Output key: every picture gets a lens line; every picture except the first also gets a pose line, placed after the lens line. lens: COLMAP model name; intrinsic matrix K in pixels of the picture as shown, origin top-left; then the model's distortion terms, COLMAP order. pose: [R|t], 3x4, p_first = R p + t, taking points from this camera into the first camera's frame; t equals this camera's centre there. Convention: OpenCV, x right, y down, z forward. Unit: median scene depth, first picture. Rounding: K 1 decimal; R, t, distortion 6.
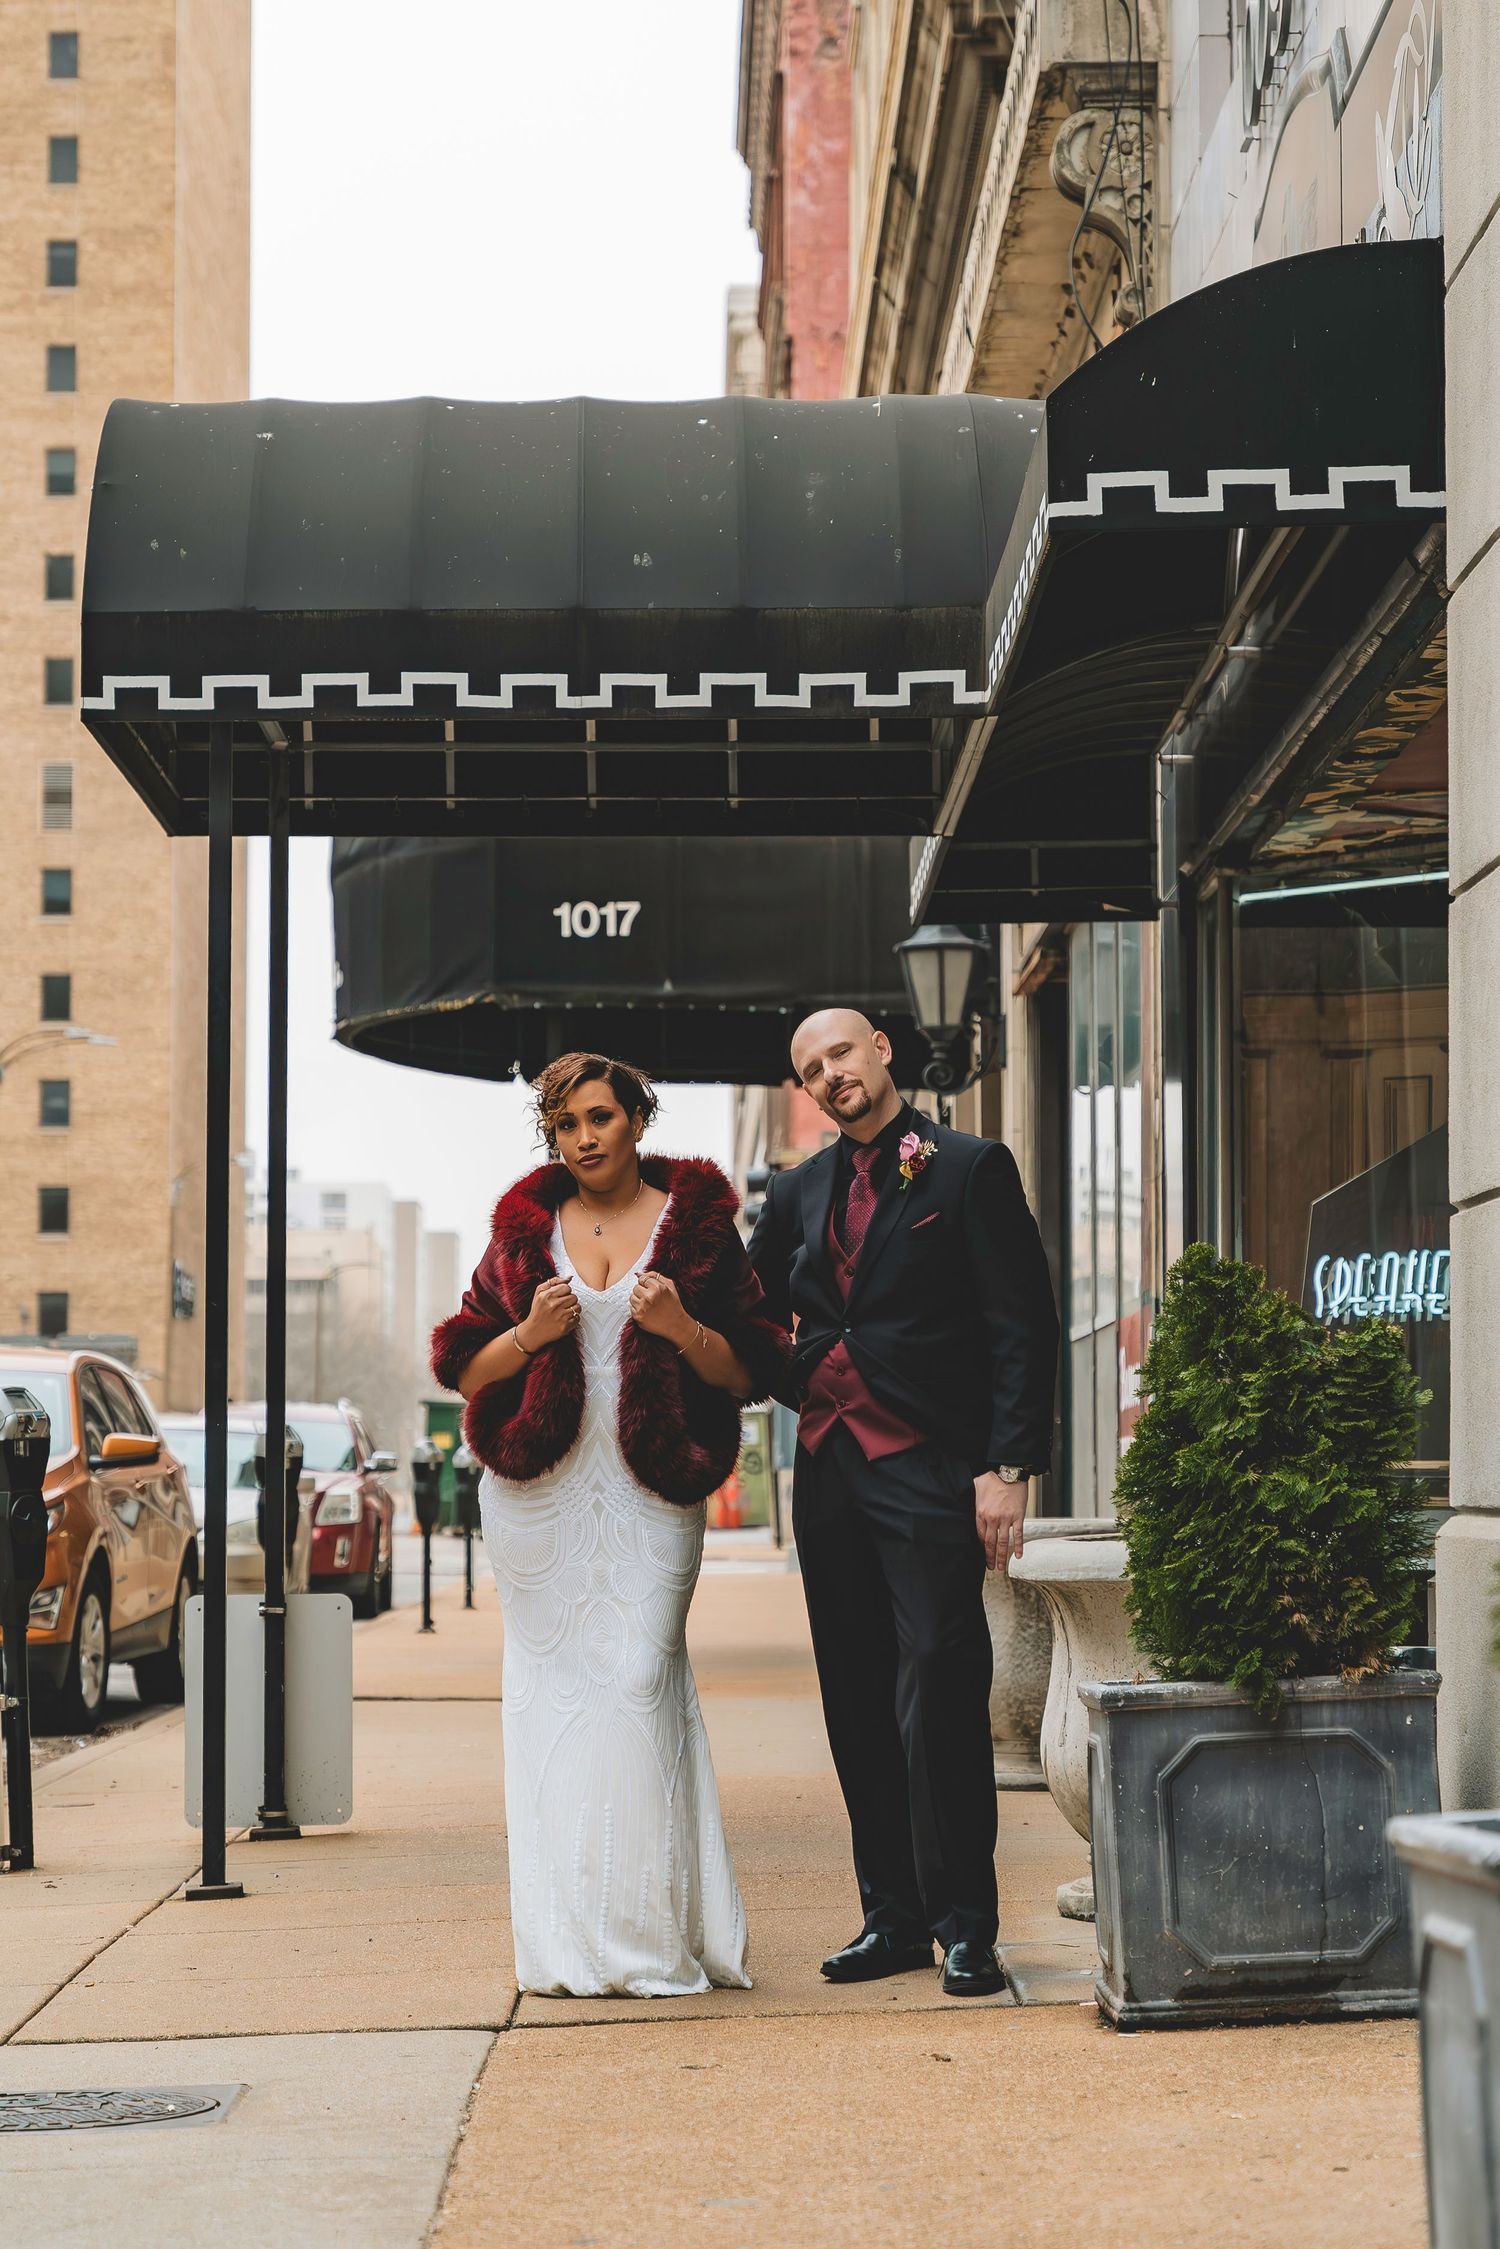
lens RADIAL K [[4635.9, 0, 683.9], [0, 4635.9, 1114.7], [0, 0, 1]] dist [0.030363, 0.031306]
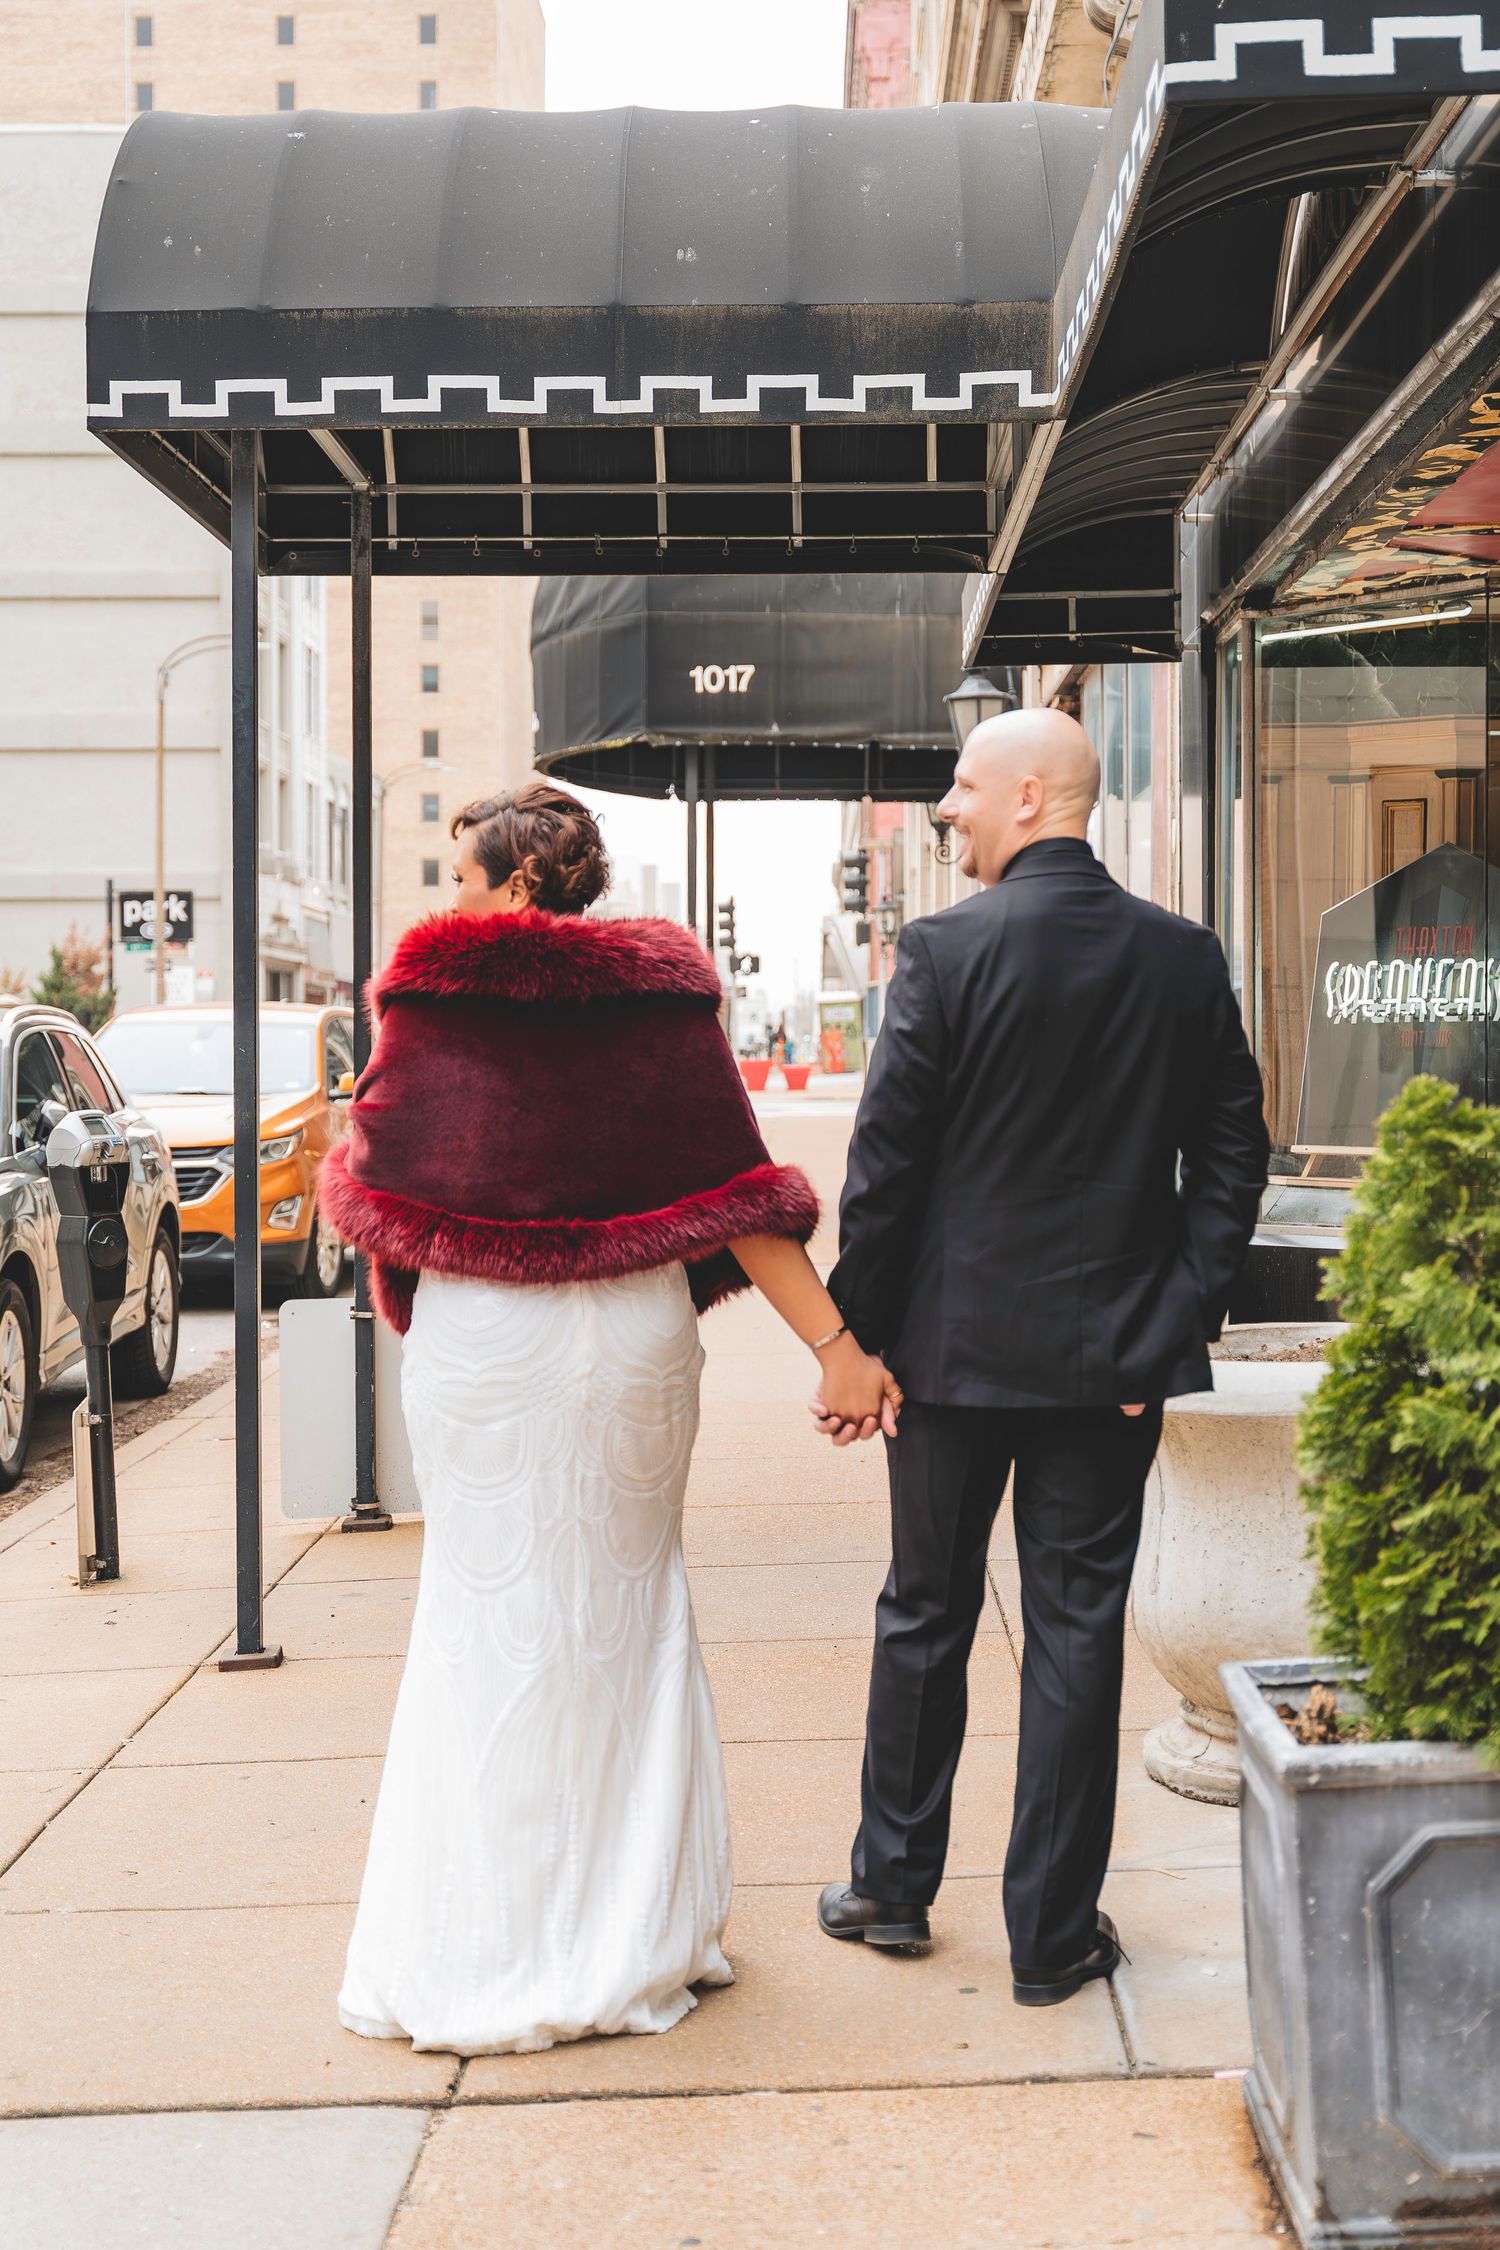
lens RADIAL K [[2823.4, 0, 809.9], [0, 2823.4, 1082.8], [0, 0, 1]] dist [0.021100, 0.000527]
pose [[0.999993, -0.003773, -0.000328, 0.013486], [0.003787, 0.995501, 0.094681, -0.006125], [-0.000031, -0.094681, 0.995508, 0.359595]]
